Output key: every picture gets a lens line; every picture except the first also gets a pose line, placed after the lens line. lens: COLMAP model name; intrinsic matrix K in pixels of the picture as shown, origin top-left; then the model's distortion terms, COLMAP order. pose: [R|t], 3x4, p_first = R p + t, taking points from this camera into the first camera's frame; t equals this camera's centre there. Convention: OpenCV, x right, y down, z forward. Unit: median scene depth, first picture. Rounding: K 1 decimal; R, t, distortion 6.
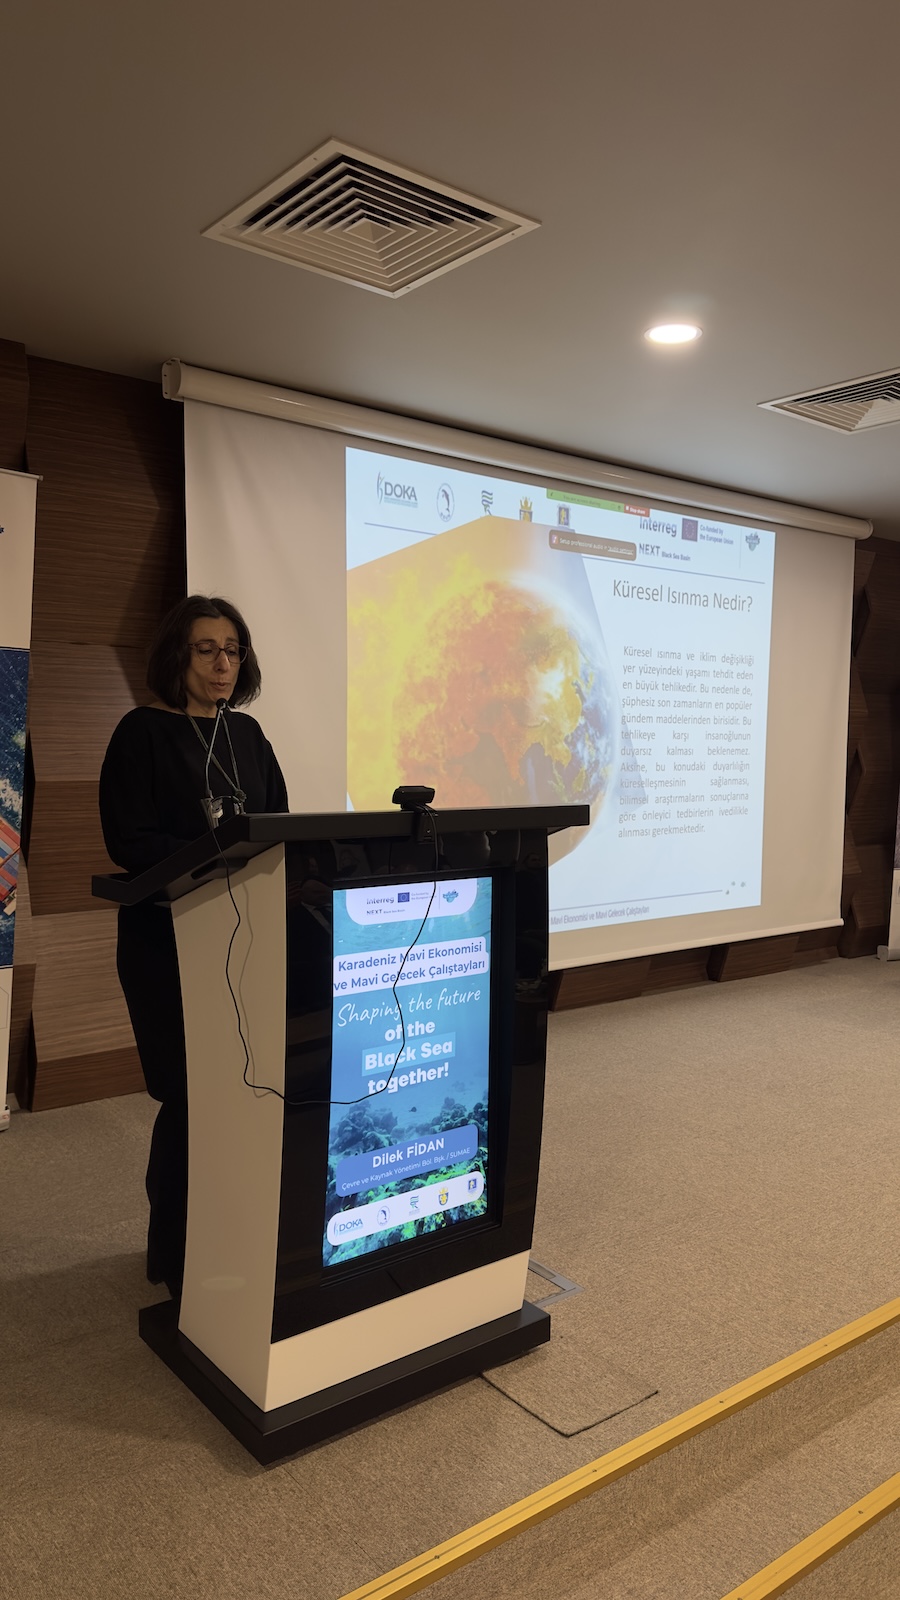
lens RADIAL K [[1104.1, 0, 455.8], [0, 1104.1, 805.4], [0, 0, 1]] dist [0.157809, -0.279895]
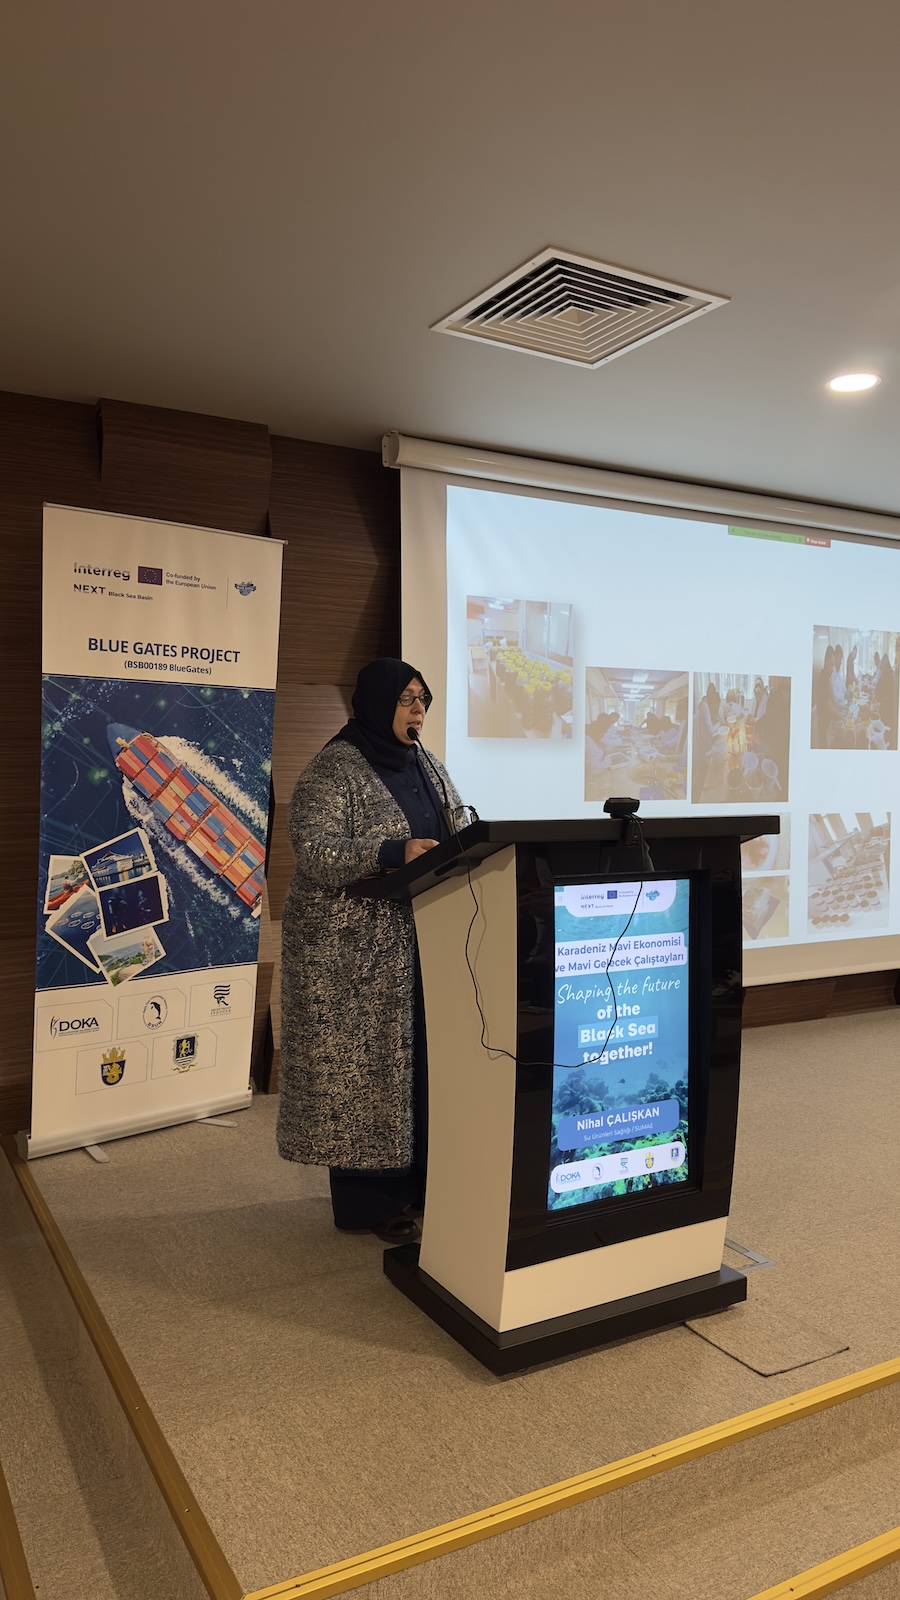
lens RADIAL K [[1104.1, 0, 455.8], [0, 1104.1, 805.4], [0, 0, 1]] dist [0.157809, -0.279895]
pose [[0.988711, -0.003977, -0.149785, -0.033570], [-0.000351, 0.999584, -0.028856, 0.022665], [0.149837, 0.028583, 0.988297, -0.162678]]
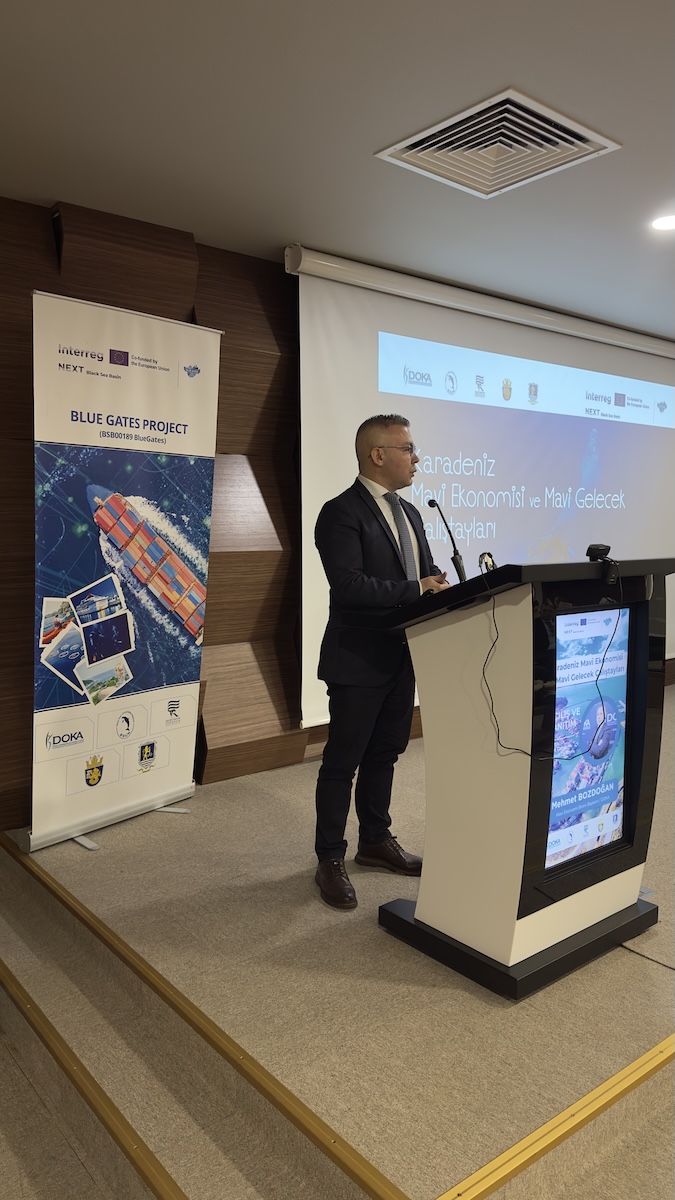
lens RADIAL K [[828.1, 0, 341.8], [0, 828.1, 604.1], [0, 0, 1]] dist [0.157809, -0.279895]
pose [[0.999750, -0.015144, 0.016476, -0.365842], [0.014544, 0.999249, 0.035924, 0.015198], [-0.017008, -0.035675, 0.999219, -0.084766]]
